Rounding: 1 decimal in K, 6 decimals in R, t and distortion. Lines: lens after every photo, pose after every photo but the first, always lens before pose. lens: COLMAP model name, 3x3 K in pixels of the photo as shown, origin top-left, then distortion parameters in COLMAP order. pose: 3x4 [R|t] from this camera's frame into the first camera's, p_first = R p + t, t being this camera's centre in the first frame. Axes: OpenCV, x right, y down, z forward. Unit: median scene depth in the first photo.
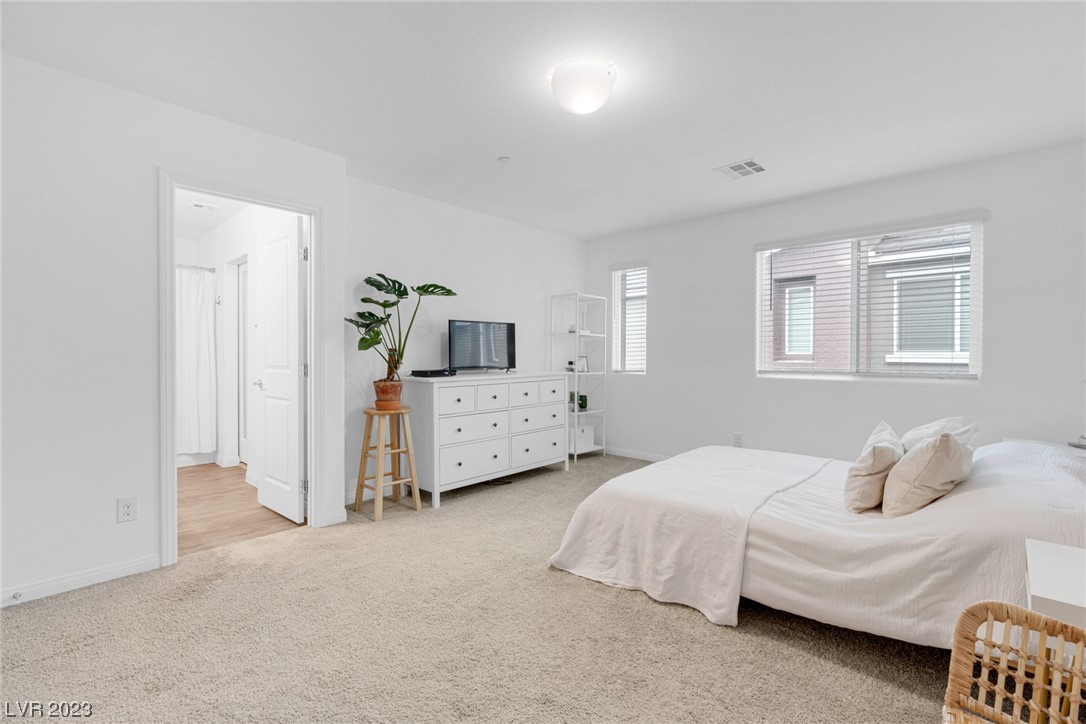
lens RADIAL K [[479.1, 0, 554.9], [0, 479.1, 357.8], [0, 0, 1]] dist [0.000003, 0.000086]
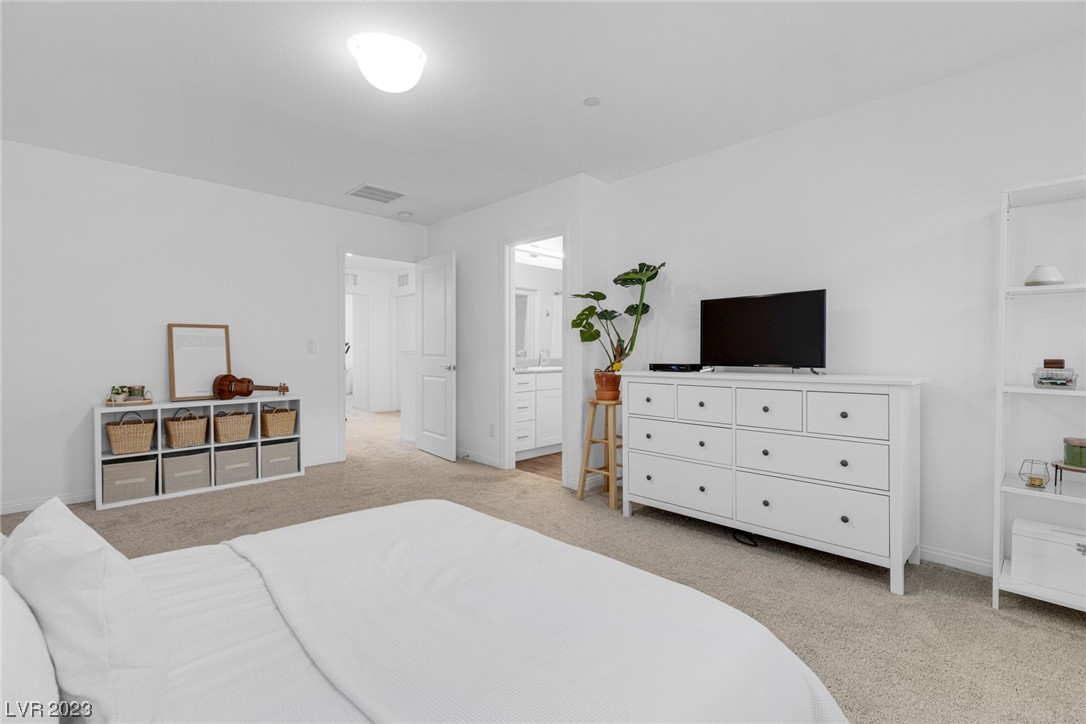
lens RADIAL K [[482.8, 0, 543.8], [0, 482.8, 351.9], [0, 0, 1]] dist [0.004523, 0.000414]
pose [[-0.059401, -0.005307, -0.998220, 0.676829], [-0.008466, 0.999953, -0.004812, 0.011601], [0.998198, 0.008165, -0.059443, 0.913077]]
